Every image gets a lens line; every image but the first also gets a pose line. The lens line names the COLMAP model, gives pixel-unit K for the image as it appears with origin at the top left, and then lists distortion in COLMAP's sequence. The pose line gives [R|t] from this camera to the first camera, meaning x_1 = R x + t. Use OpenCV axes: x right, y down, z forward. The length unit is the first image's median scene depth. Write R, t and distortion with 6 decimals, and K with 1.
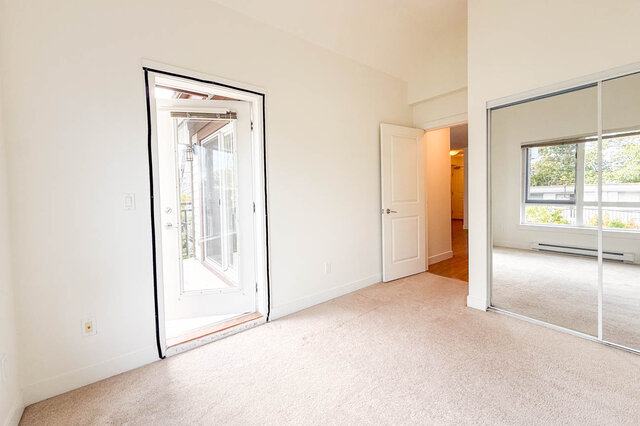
lens RADIAL K [[251.7, 0, 317.7], [0, 251.7, 197.6], [0, 0, 1]] dist [0.000670, 0.000149]
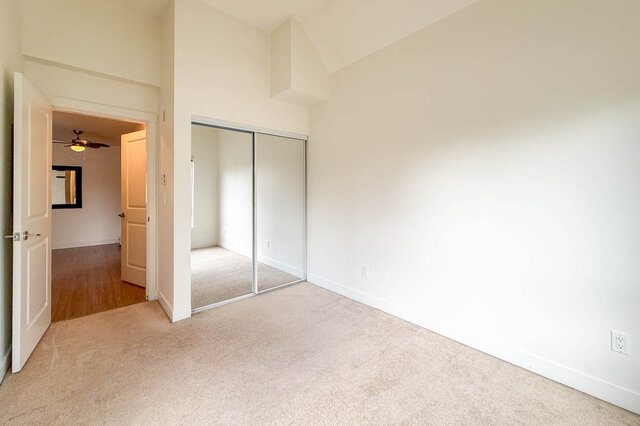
lens RADIAL K [[257.8, 0, 320.0], [0, 257.8, 193.4], [0, 0, 1]] dist [-0.000055, 0.000018]
pose [[-0.049787, 0.020996, 0.998539, -0.403250], [0.023994, 0.999516, -0.019820, -0.012815], [-0.998472, 0.022972, -0.050266, 0.512528]]
